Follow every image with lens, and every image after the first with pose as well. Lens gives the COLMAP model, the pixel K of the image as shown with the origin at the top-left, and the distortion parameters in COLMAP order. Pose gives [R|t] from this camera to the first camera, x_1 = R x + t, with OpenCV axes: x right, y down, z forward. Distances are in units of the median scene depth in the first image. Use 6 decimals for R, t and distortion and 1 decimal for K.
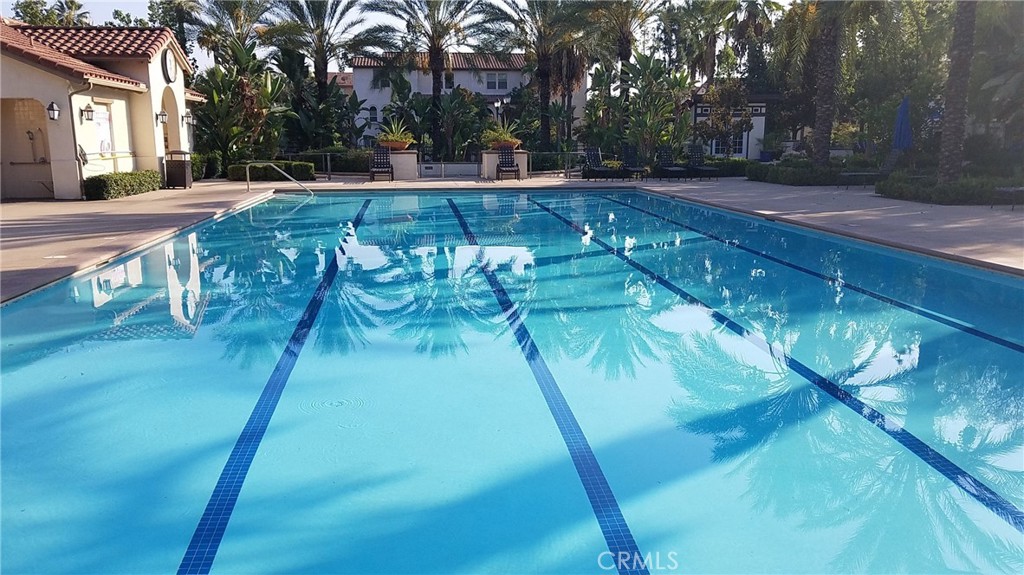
lens RADIAL K [[771.8, 0, 534.3], [0, 771.8, 285.0], [0, 0, 1]] dist [0.002620, -0.007558]
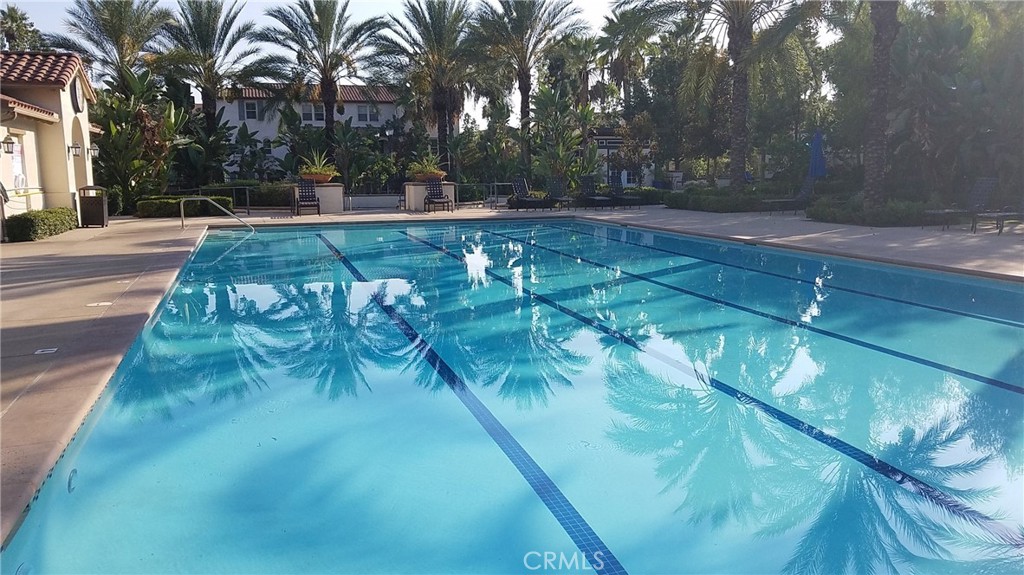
lens RADIAL K [[762.0, 0, 512.0], [0, 762.0, 287.5], [0, 0, 1]] dist [-0.008598, -0.005603]
pose [[0.981641, -0.035548, 0.187397, -0.124212], [0.042170, 0.998615, -0.031468, -0.003430], [-0.186018, 0.038793, 0.981780, 0.021861]]
